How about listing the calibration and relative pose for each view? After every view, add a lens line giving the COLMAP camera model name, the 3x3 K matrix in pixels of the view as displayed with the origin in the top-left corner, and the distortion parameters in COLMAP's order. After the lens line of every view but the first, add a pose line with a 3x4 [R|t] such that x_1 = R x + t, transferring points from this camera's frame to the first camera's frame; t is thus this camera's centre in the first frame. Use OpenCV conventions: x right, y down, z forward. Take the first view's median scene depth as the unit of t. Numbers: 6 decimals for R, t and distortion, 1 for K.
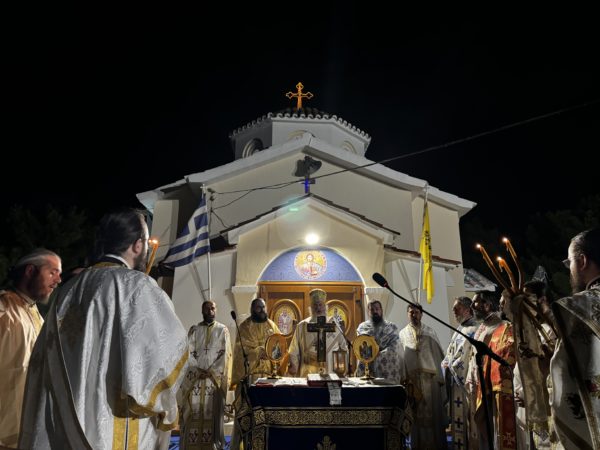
lens RADIAL K [[438.3, 0, 300.0], [0, 438.3, 225.0], [0, 0, 1]] dist [0.045176, -0.004872]
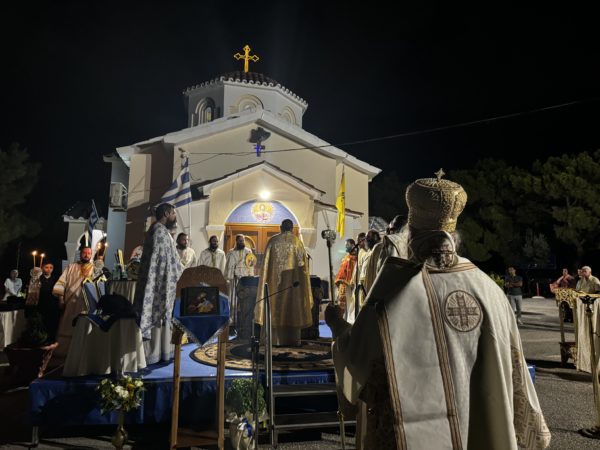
lens RADIAL K [[438.3, 0, 300.0], [0, 438.3, 225.0], [0, 0, 1]] dist [0.045176, -0.004872]
pose [[0.986902, 0.027748, 0.158917, -0.063453], [-0.048014, 0.990977, 0.125141, -0.039982], [-0.154010, -0.131132, 0.979329, -0.321709]]
